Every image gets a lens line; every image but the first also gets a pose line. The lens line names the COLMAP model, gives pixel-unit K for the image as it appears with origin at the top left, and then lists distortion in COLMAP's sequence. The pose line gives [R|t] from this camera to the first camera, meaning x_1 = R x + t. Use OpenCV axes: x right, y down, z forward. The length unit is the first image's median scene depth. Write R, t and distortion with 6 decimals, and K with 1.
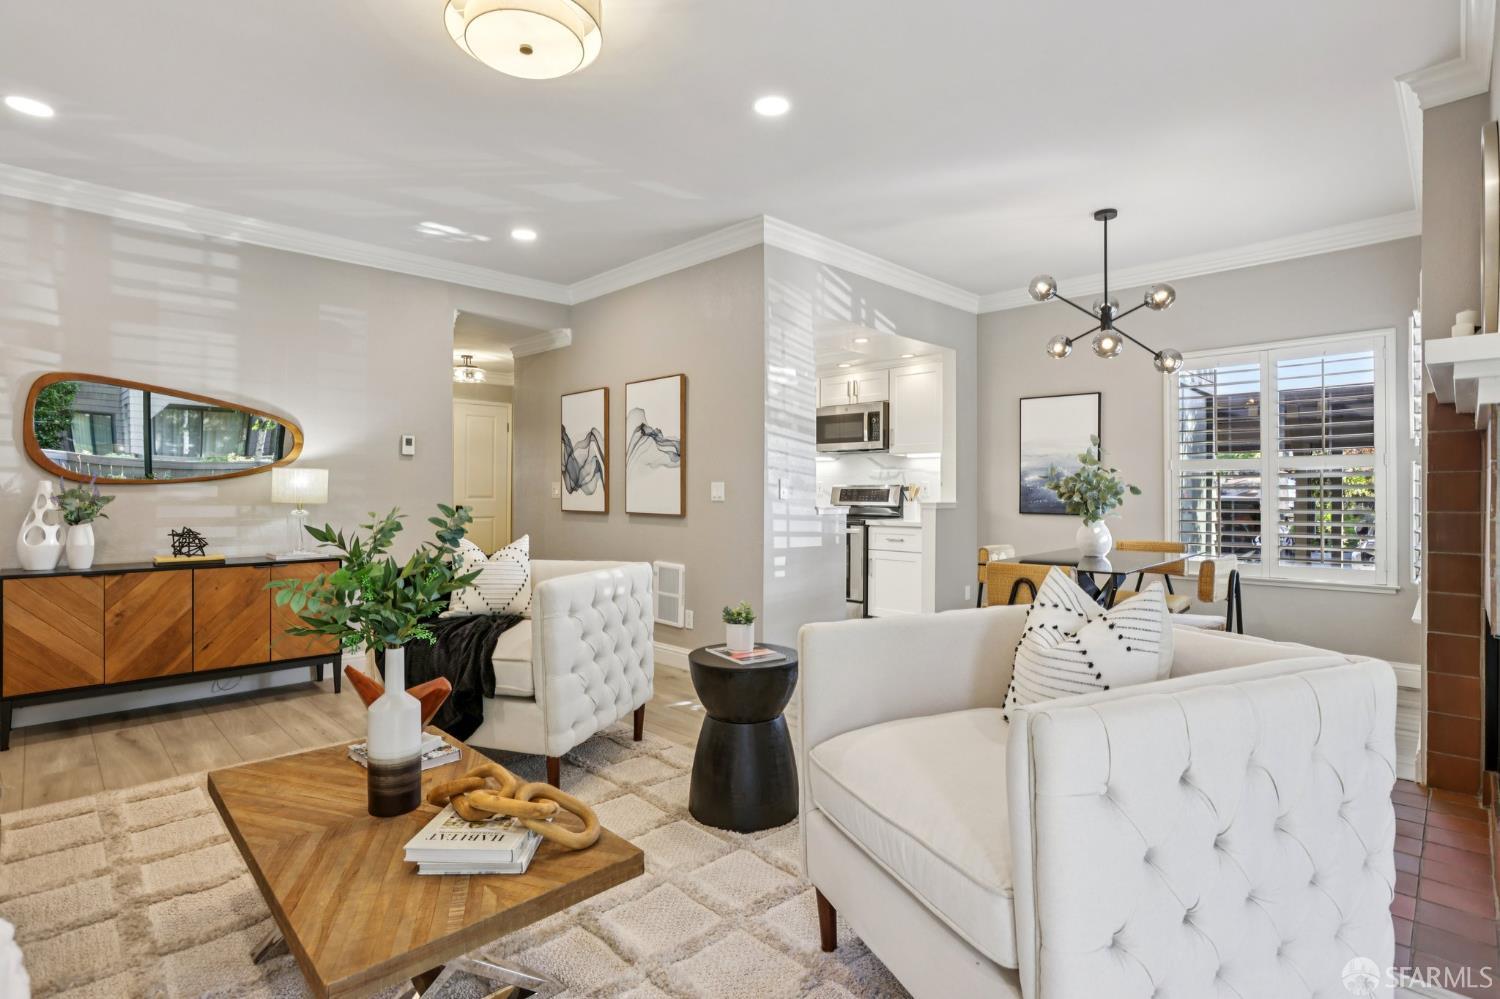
lens RADIAL K [[737.8, 0, 753.0], [0, 737.8, 493.1], [0, 0, 1]] dist [-0.045887, 0.022532]
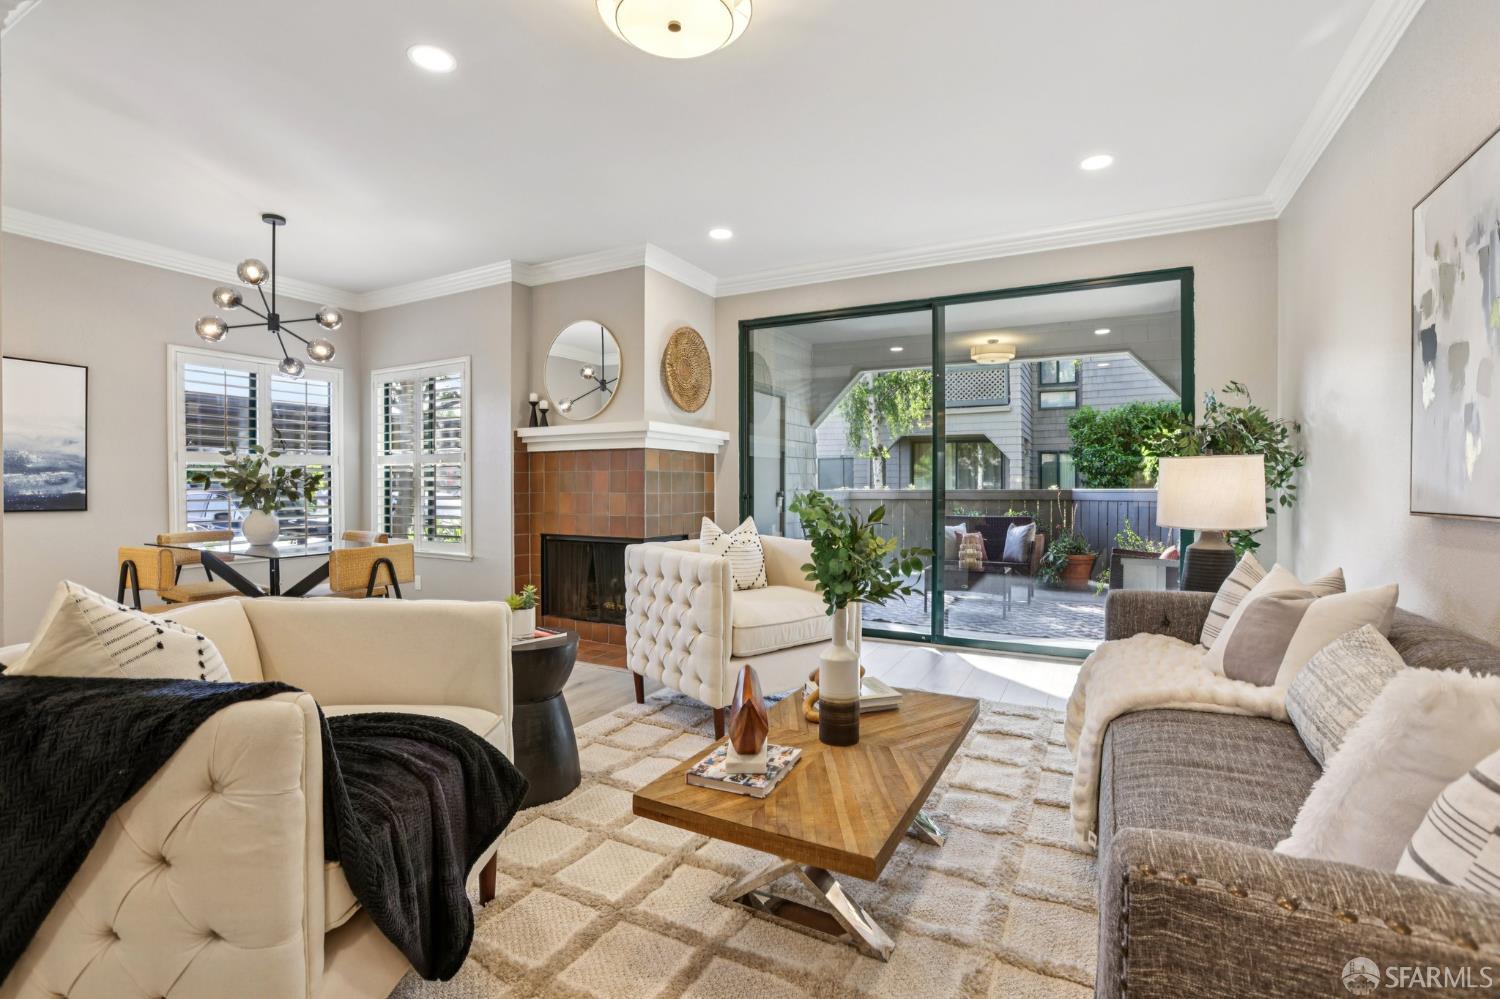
lens RADIAL K [[681.5, 0, 749.8], [0, 681.5, 486.4], [0, 0, 1]] dist [-0.001136, -0.000088]
pose [[-0.283313, -0.000775, 0.959027, -0.700816], [-0.000525, 1.000000, 0.000653, 0.001805], [-0.959027, -0.000318, -0.283313, 0.665420]]
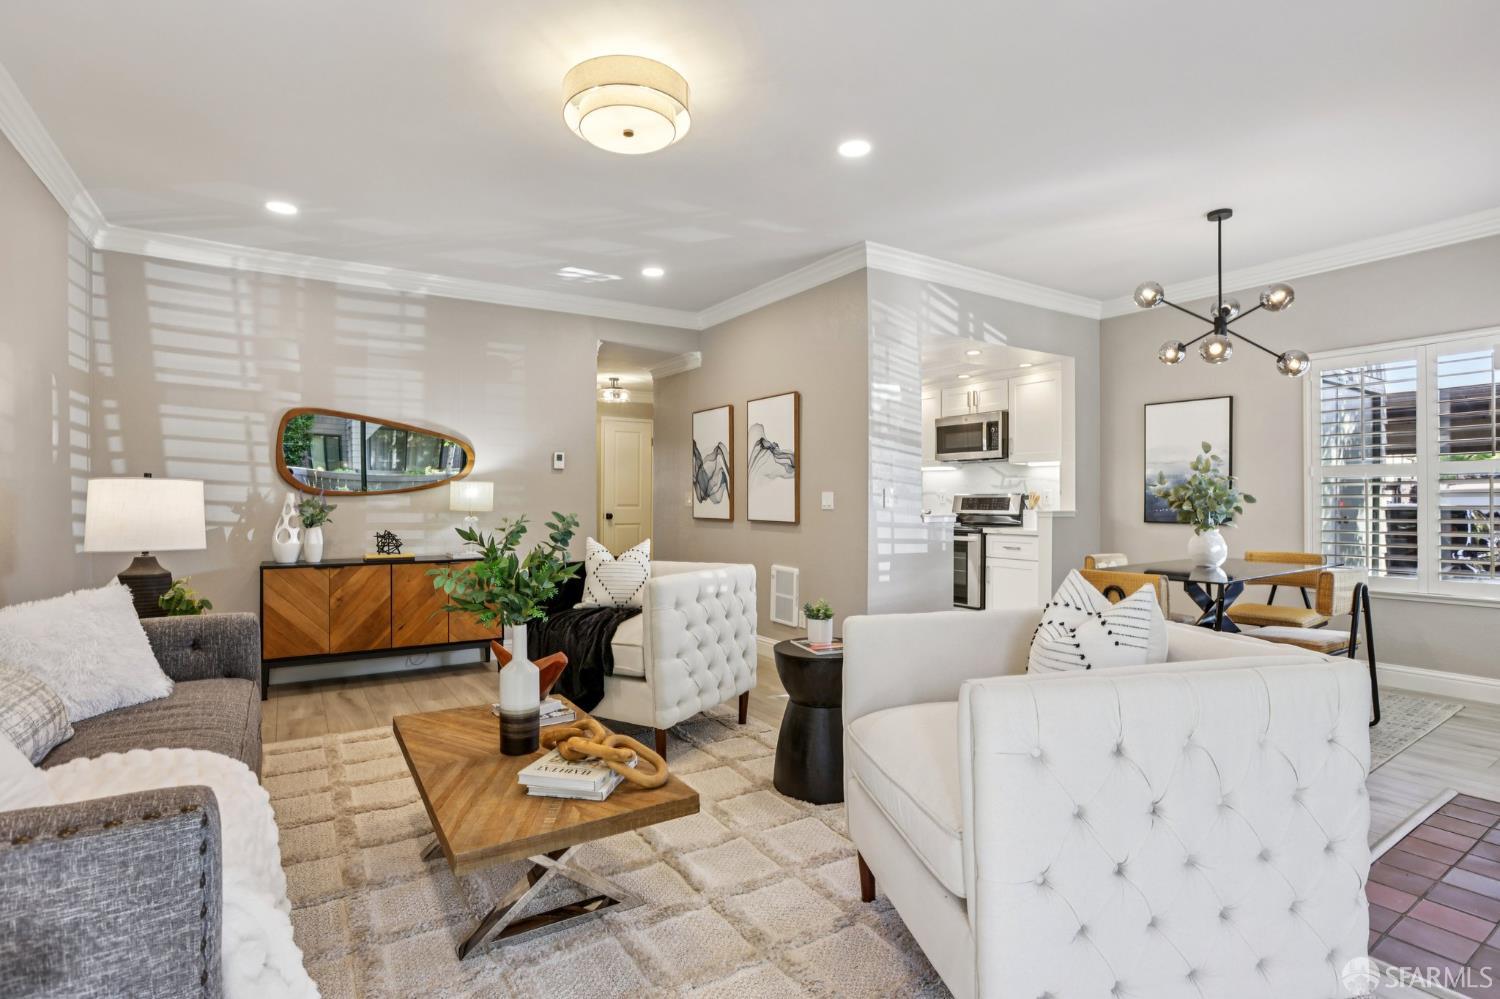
lens RADIAL K [[731.9, 0, 750.0], [0, 731.9, 499.5], [0, 0, 1]] dist [-0.061309, 0.044140]
pose [[0.977943, -0.001890, -0.208861, 0.075538], [0.001338, 0.999995, -0.002784, -0.001064], [0.208866, 0.002443, 0.977941, -0.071317]]
